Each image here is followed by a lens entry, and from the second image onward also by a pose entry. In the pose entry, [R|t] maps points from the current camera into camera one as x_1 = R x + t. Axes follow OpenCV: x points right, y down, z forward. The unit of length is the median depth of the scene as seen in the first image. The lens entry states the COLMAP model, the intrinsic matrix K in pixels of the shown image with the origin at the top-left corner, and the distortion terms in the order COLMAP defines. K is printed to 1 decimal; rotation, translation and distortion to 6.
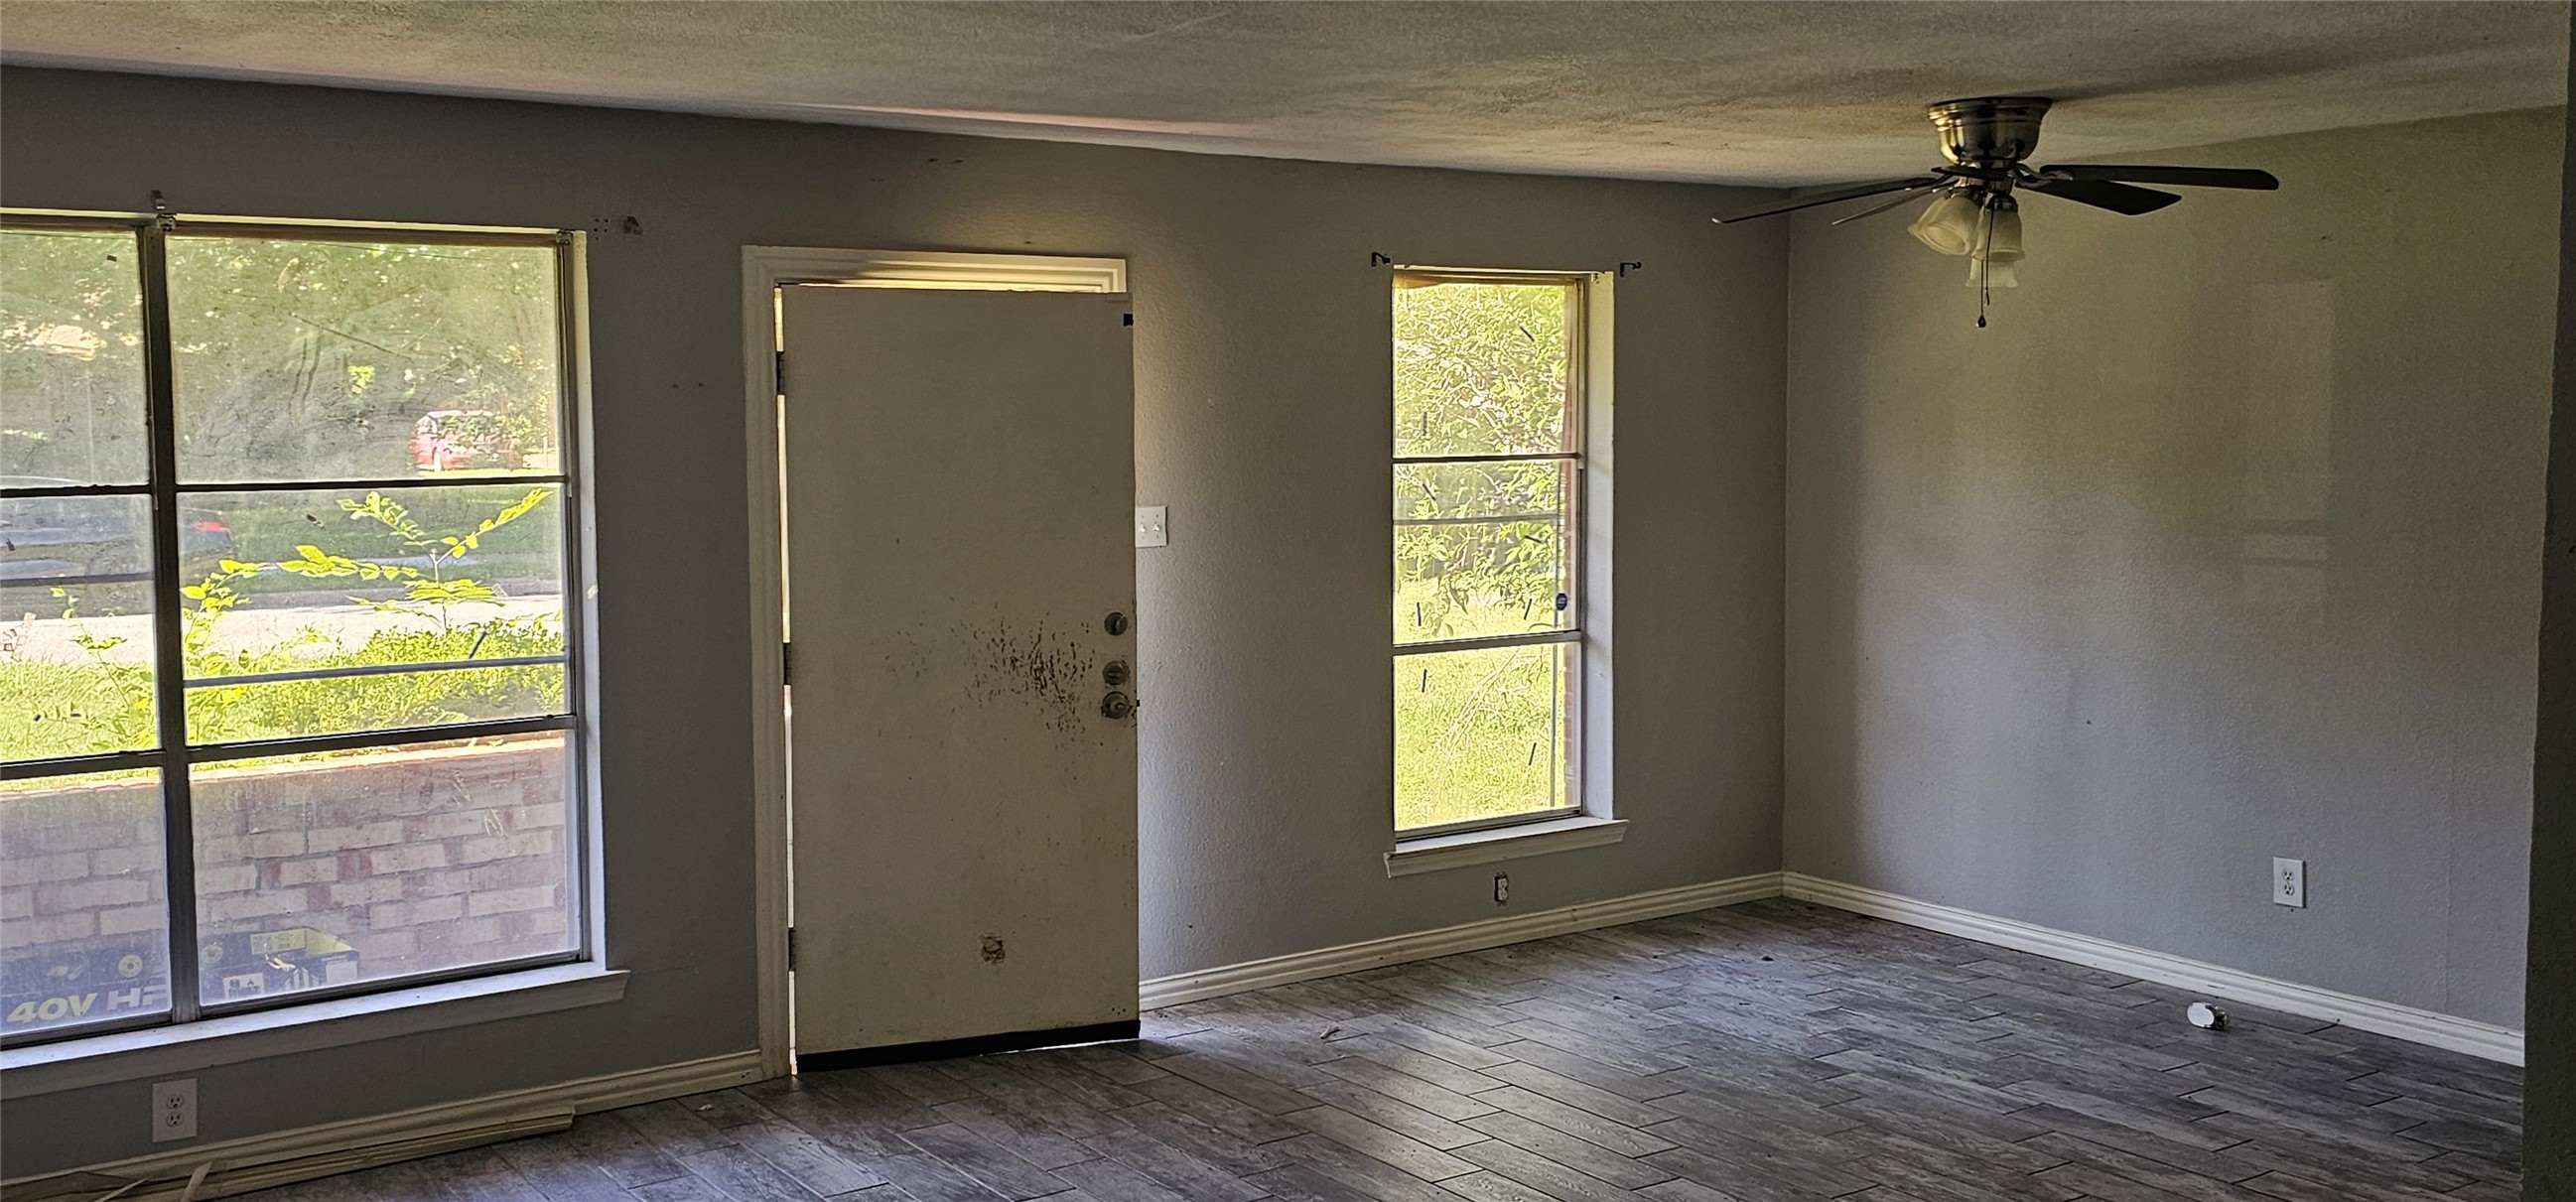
lens RADIAL K [[2202.7, 0, 1257.8], [0, 2202.7, 575.3], [0, 0, 1]] dist [0.166494, -0.347217]
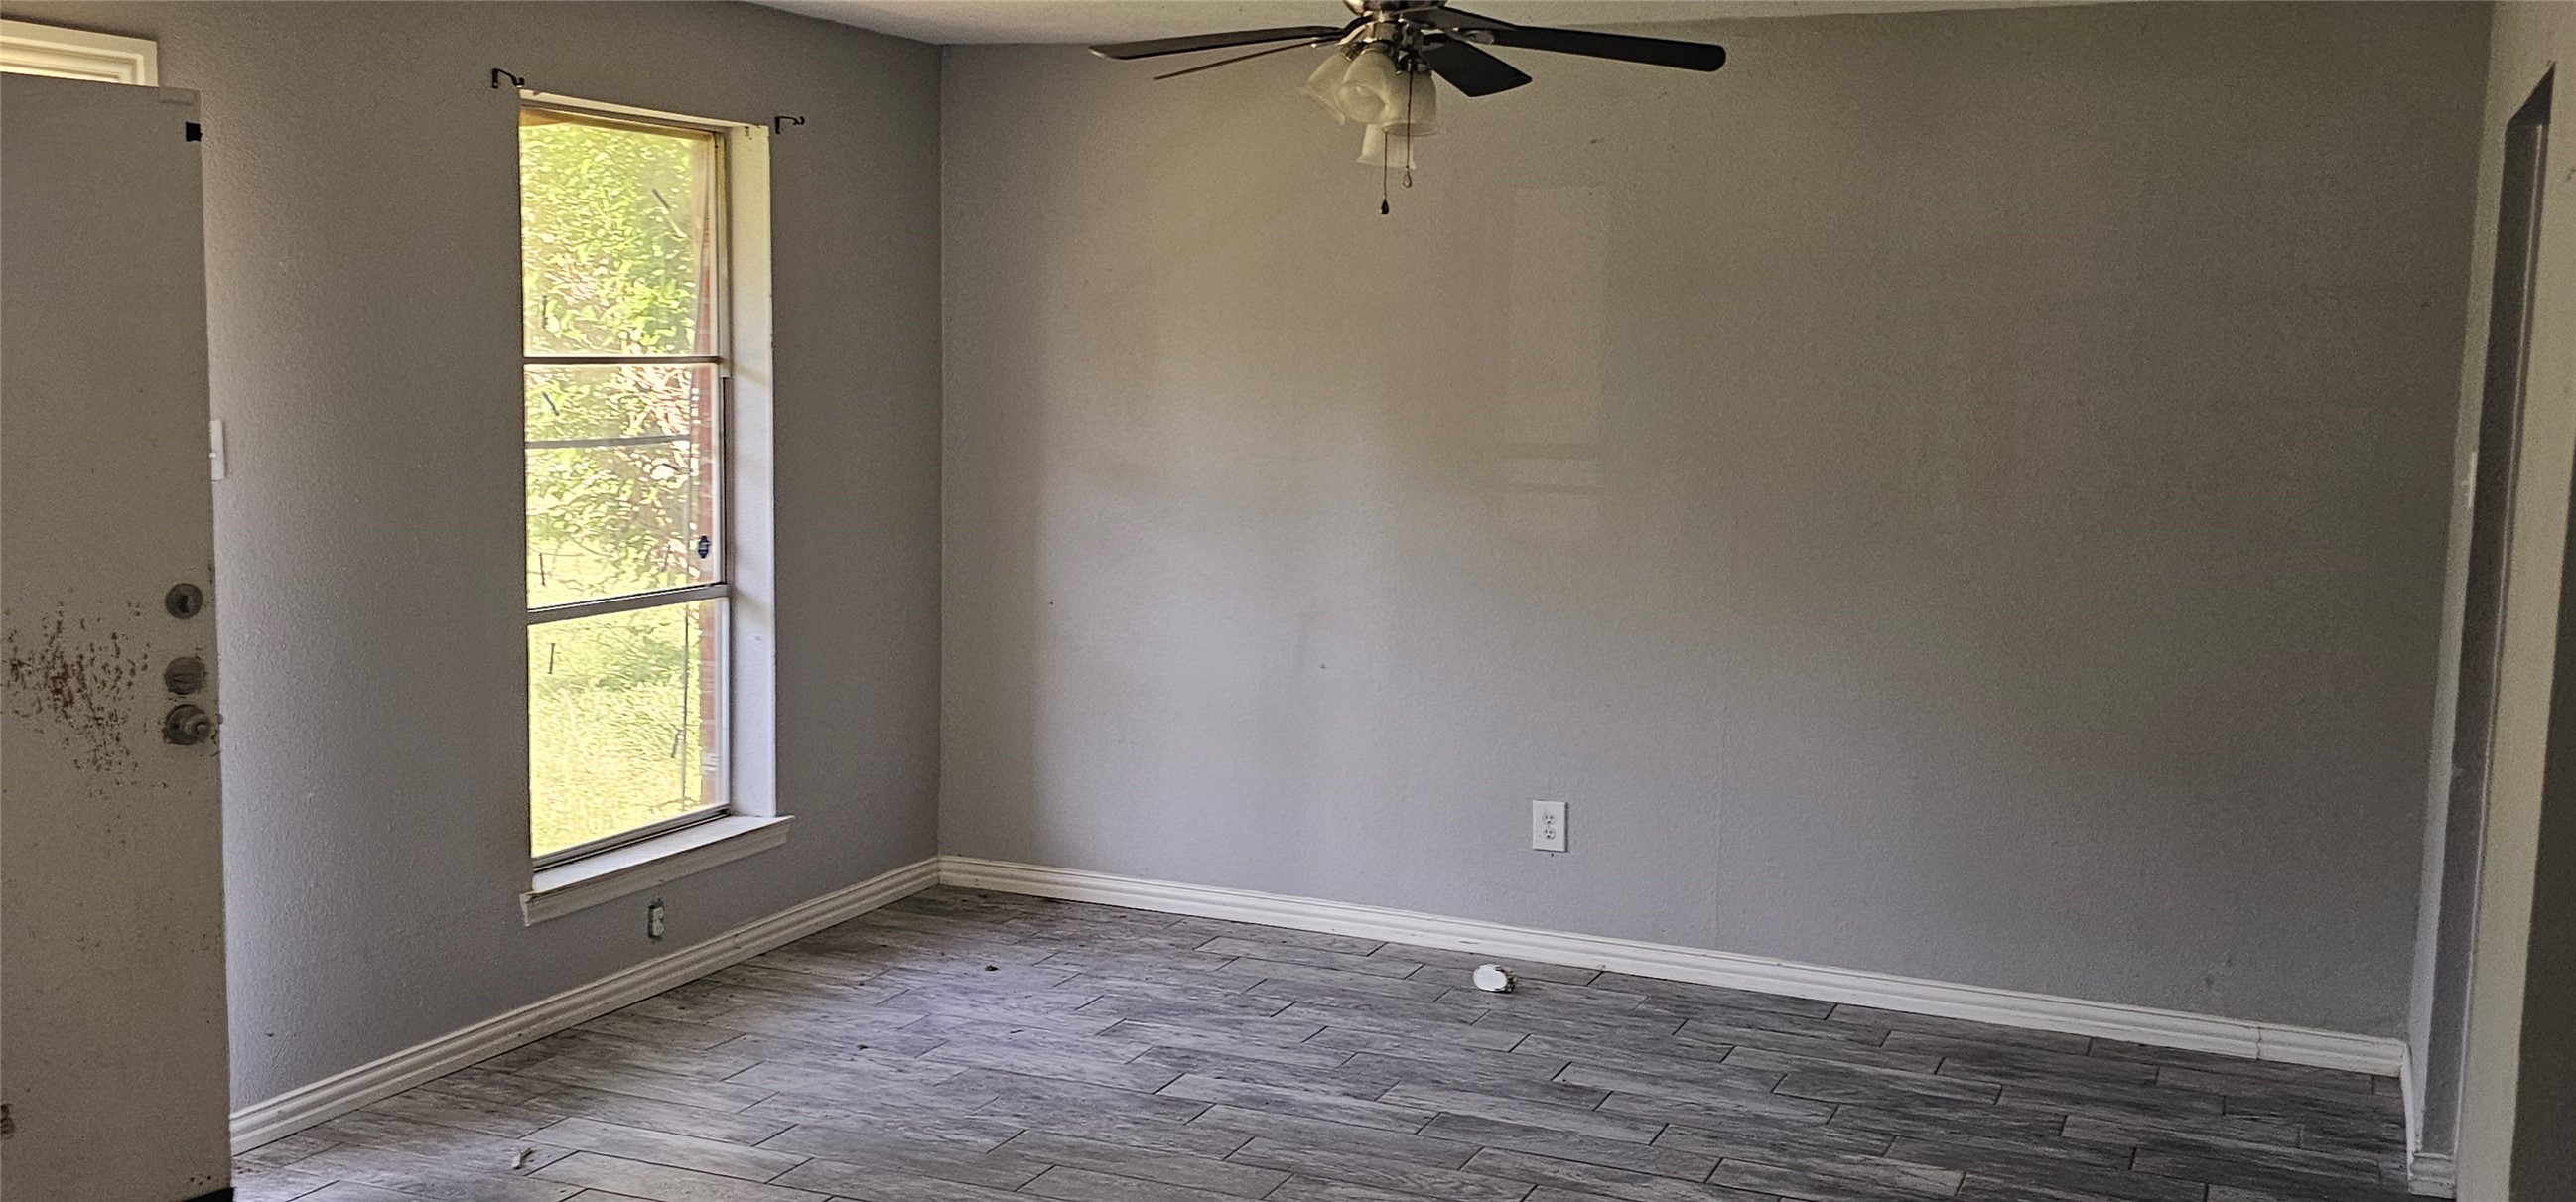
lens RADIAL K [[2300.0, 0, 1288.0], [0, 2300.0, 601.0], [0, 0, 1]] dist [0.090043, -0.169065]
pose [[0.852579, -0.036433, 0.521326, -0.127630], [0.014090, 0.998807, 0.046758, -0.004833], [-0.522408, -0.032519, 0.852075, 0.214037]]
